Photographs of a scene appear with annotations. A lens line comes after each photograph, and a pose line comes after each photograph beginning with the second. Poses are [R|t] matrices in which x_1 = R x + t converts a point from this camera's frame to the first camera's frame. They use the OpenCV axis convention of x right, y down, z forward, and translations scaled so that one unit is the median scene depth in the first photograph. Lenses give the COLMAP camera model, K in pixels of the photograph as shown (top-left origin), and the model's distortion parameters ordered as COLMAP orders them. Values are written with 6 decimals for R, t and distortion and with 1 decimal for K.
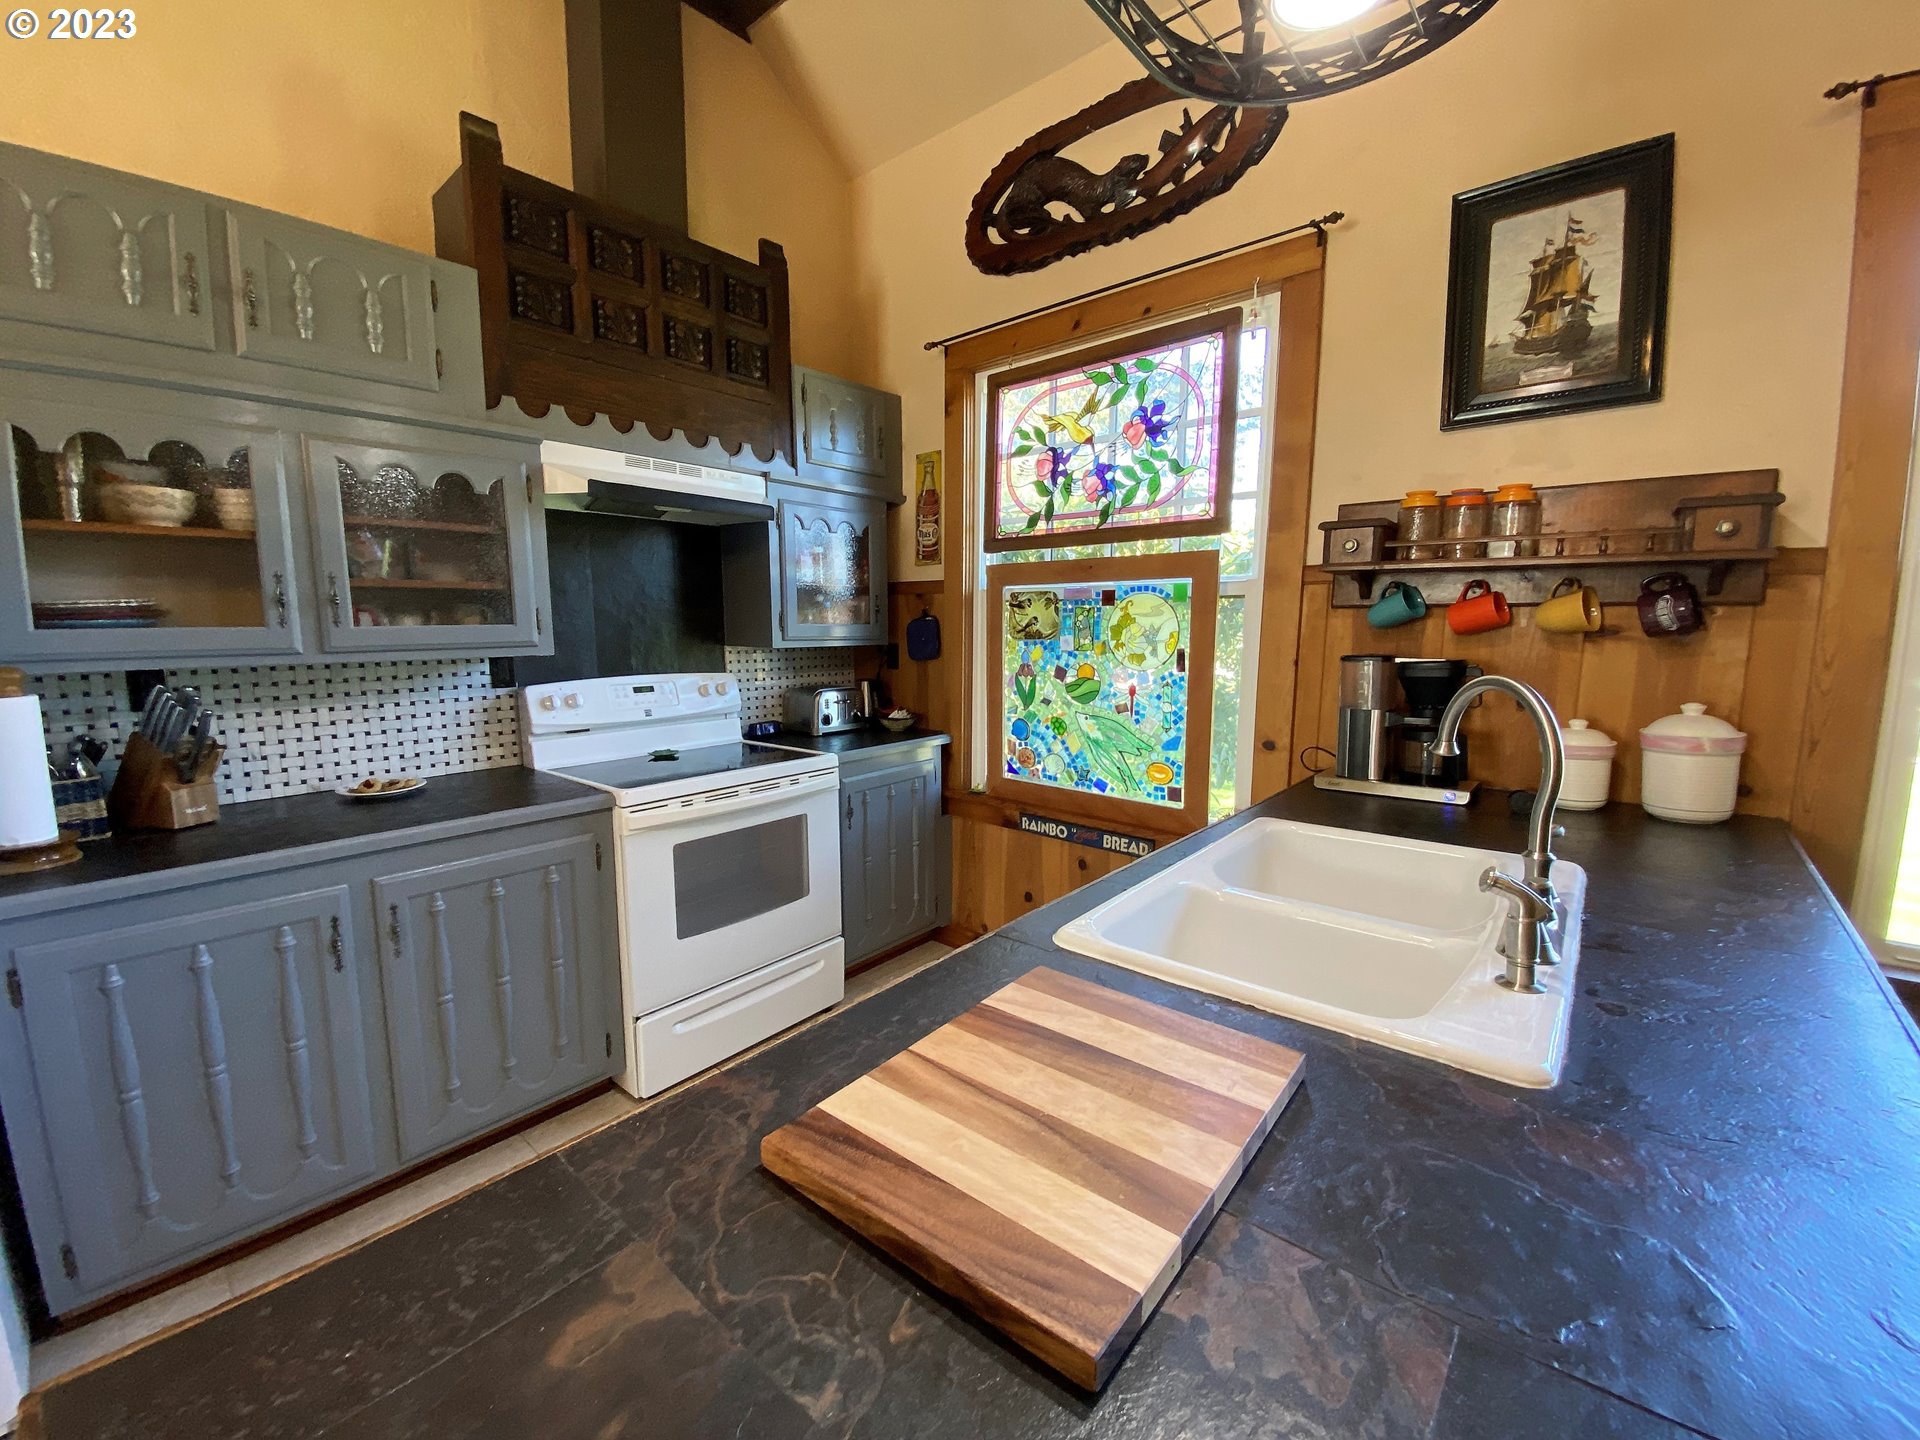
lens RADIAL K [[754.4, 0, 946.6], [0, 754.4, 737.3], [0, 0, 1]] dist [-0.000943, -0.014254]
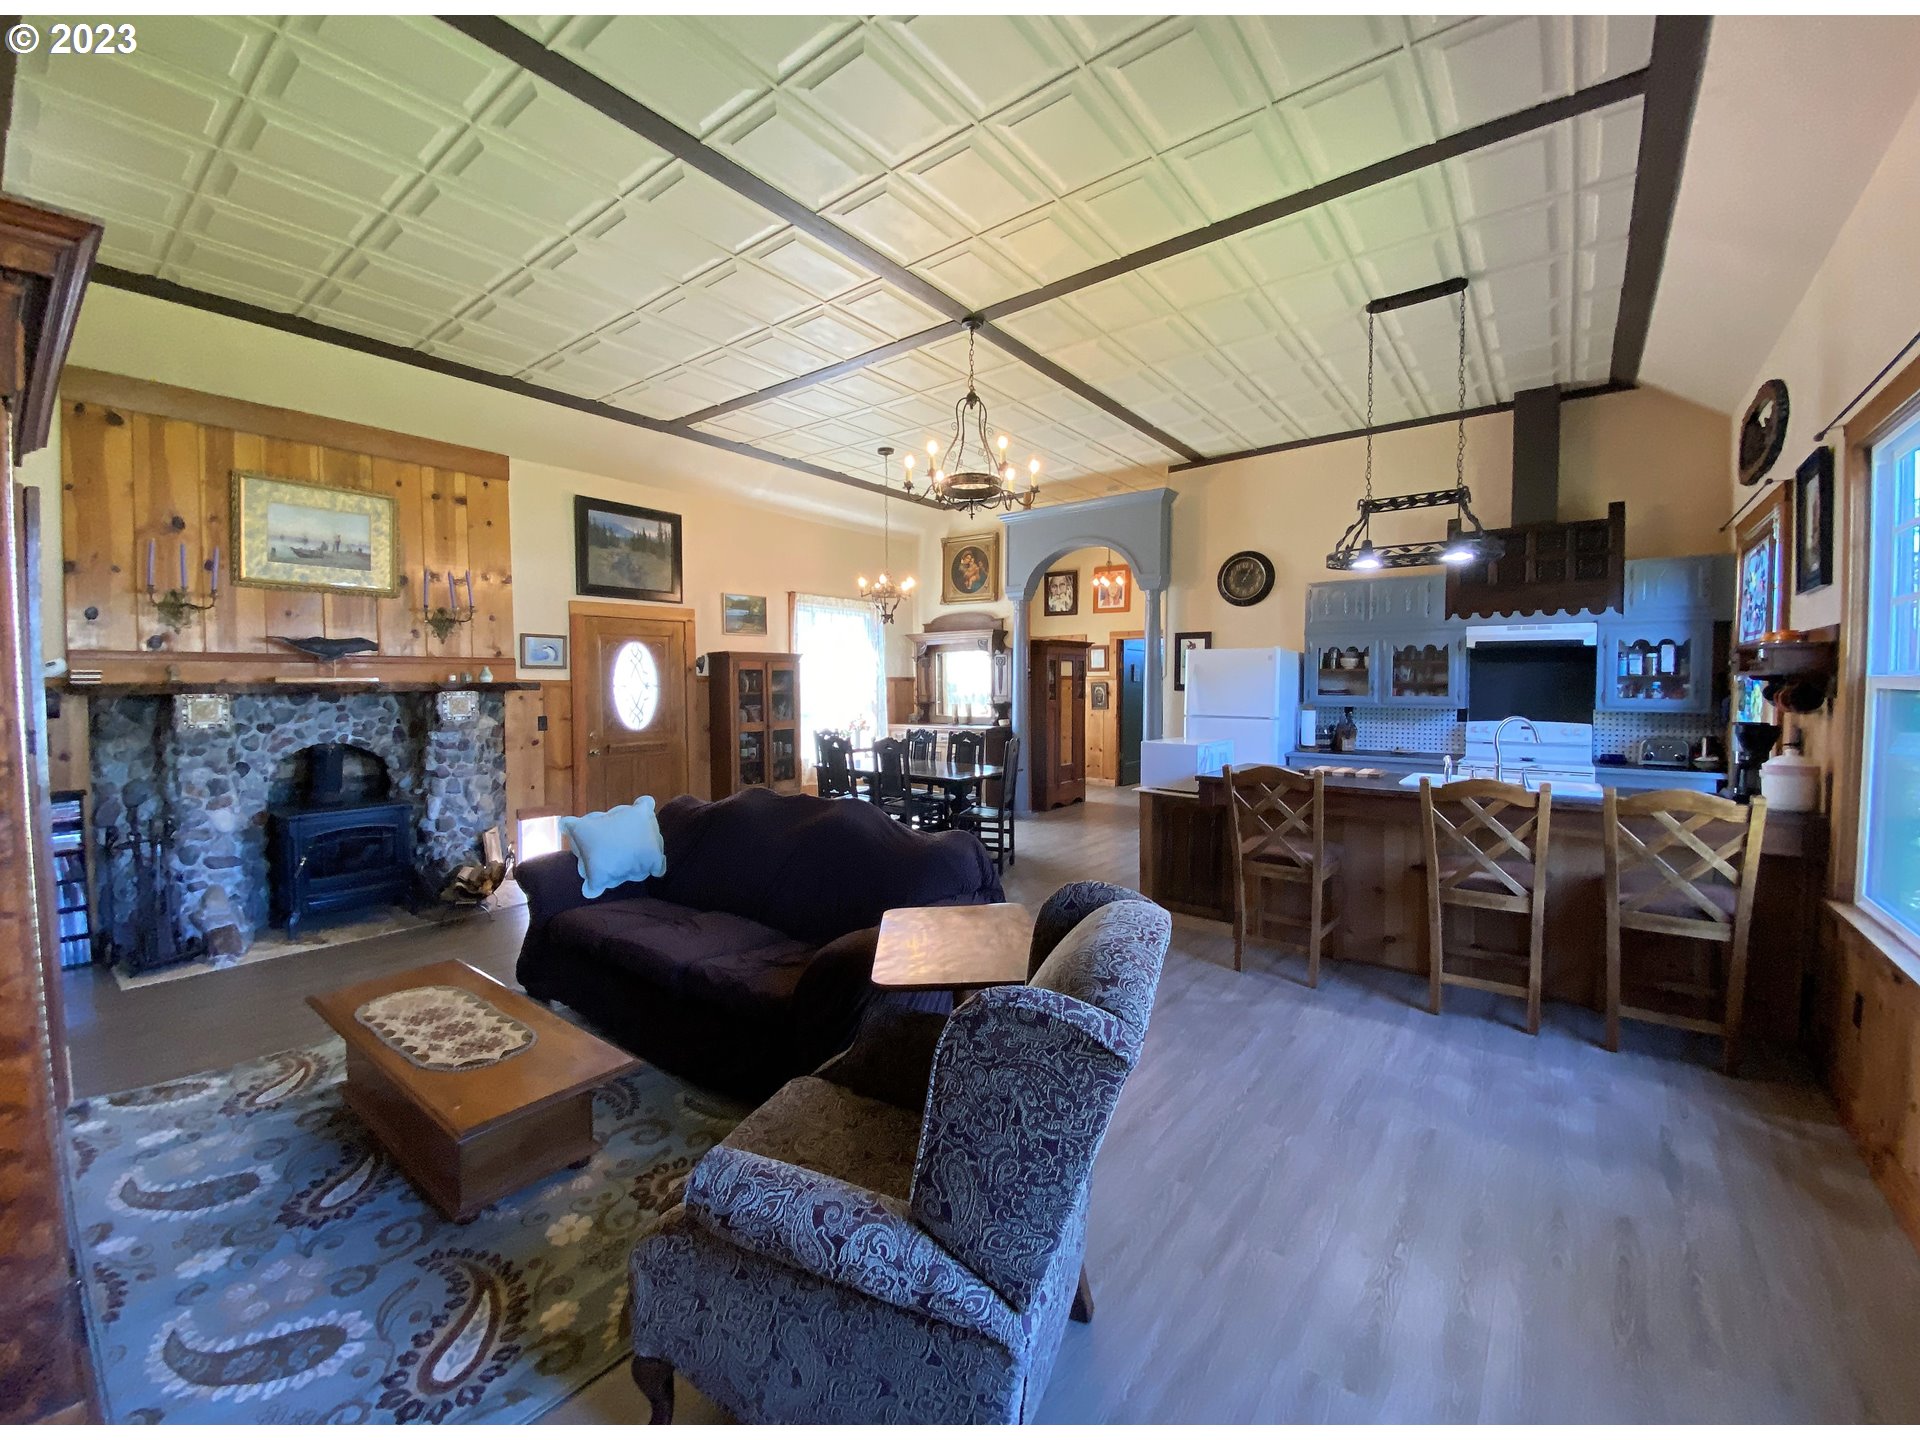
lens RADIAL K [[779.7, 0, 953.8], [0, 779.7, 705.2], [0, 0, 1]] dist [0.020015, -0.020327]
pose [[0.060388, 0.030699, -0.997703, 1.782836], [-0.154114, 0.987828, 0.021067, 0.079265], [0.986206, 0.152487, 0.064384, -0.768837]]
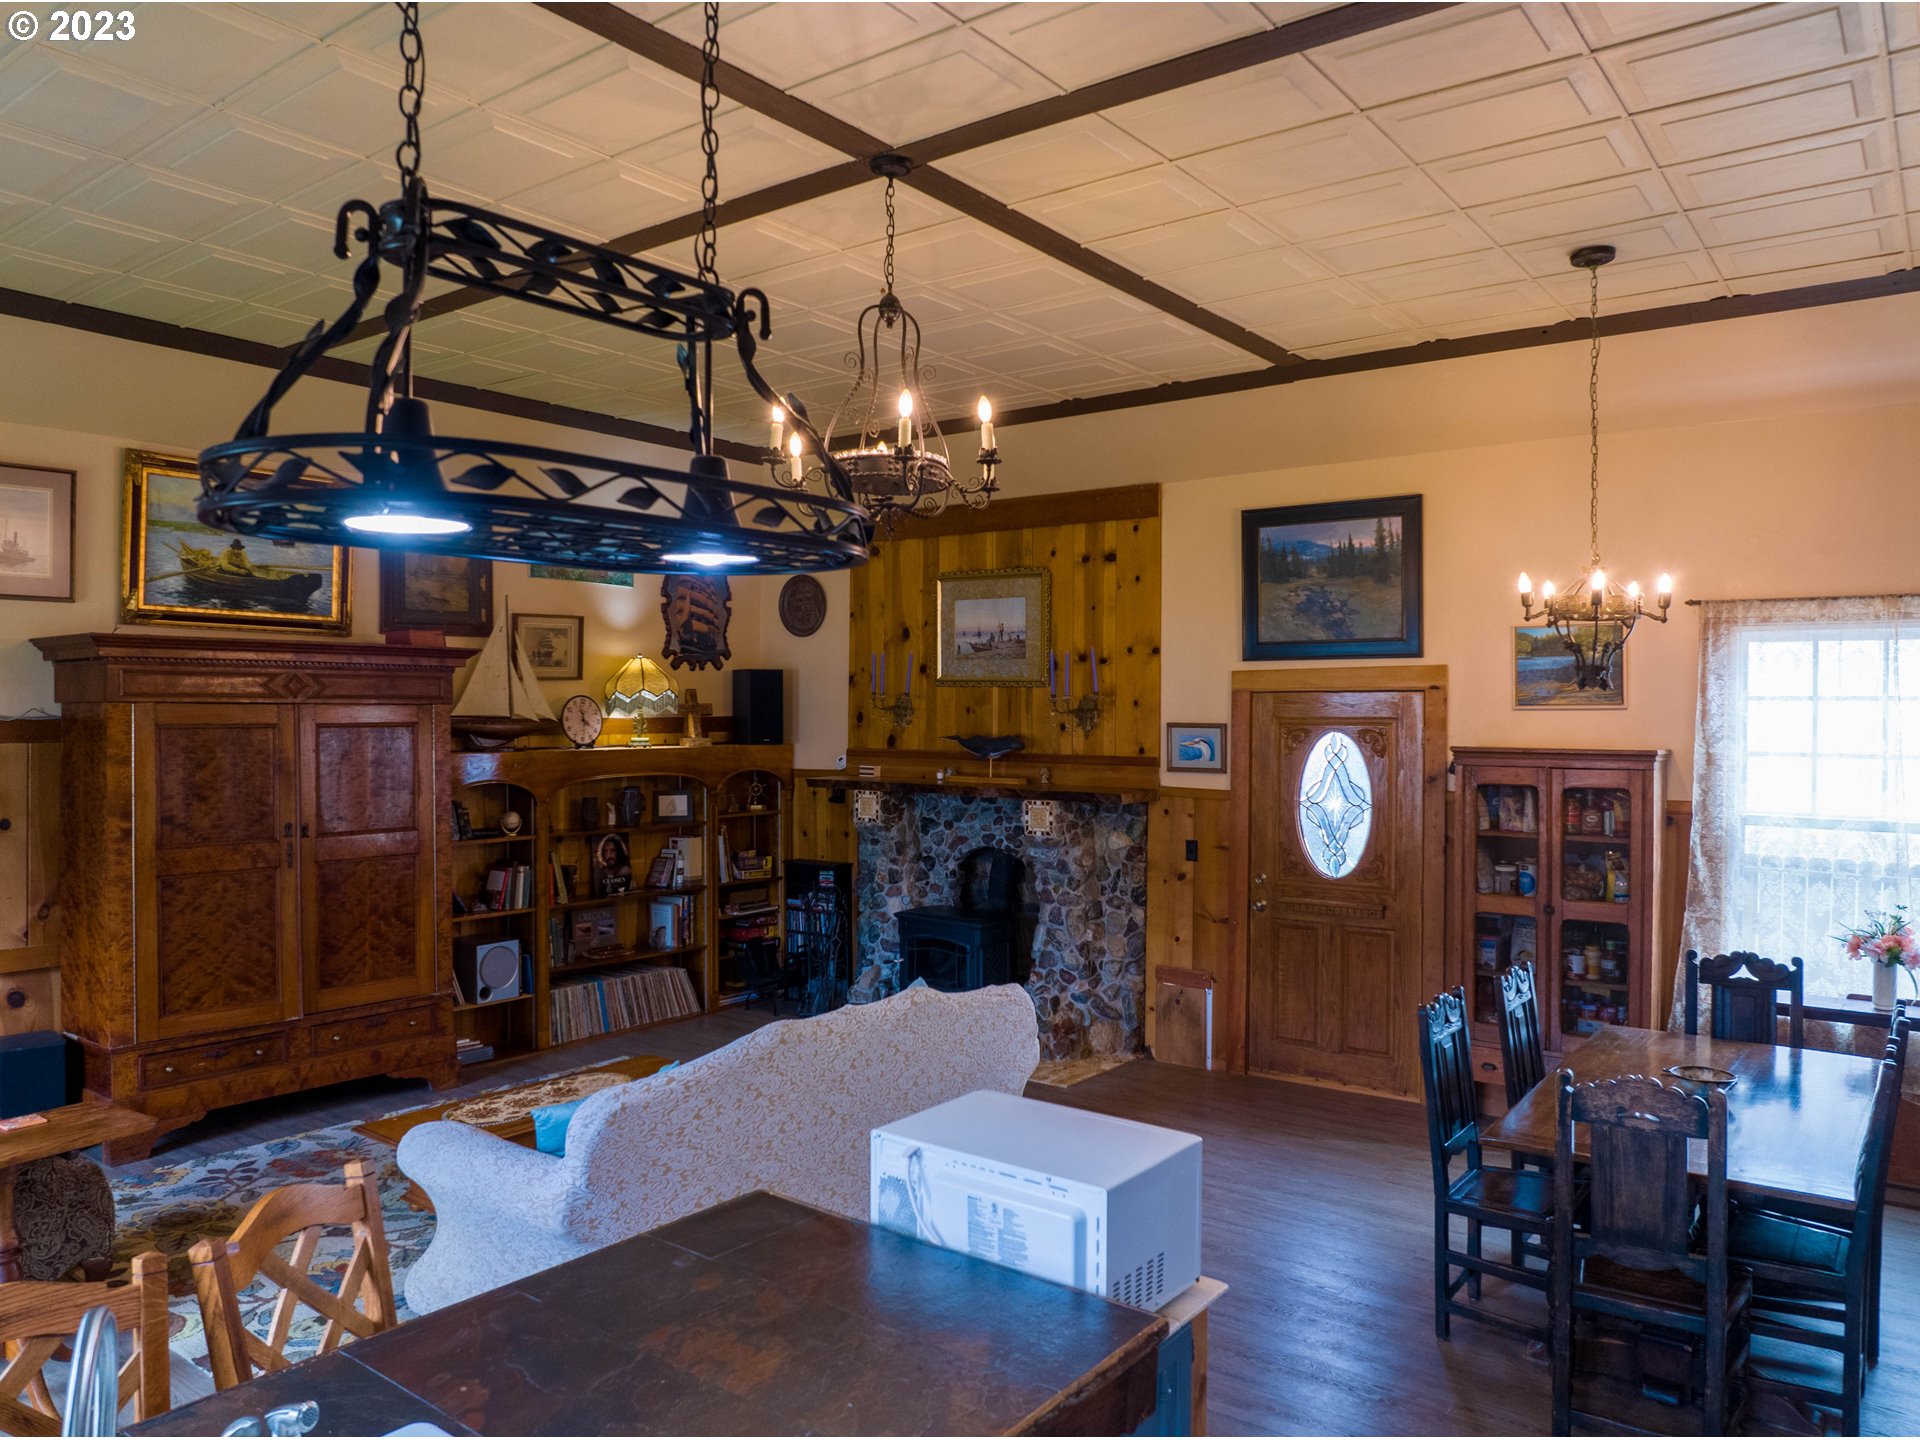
lens RADIAL K [[1347.4, 0, 960.0], [0, 1347.4, 720.0], [0, 0, 1]] dist [-0.036086, -0.003100]
pose [[-0.997476, -0.005230, -0.070818, -0.015274], [-0.016943, 0.986009, 0.165831, -0.370805], [0.068960, 0.166612, -0.983608, 0.922506]]
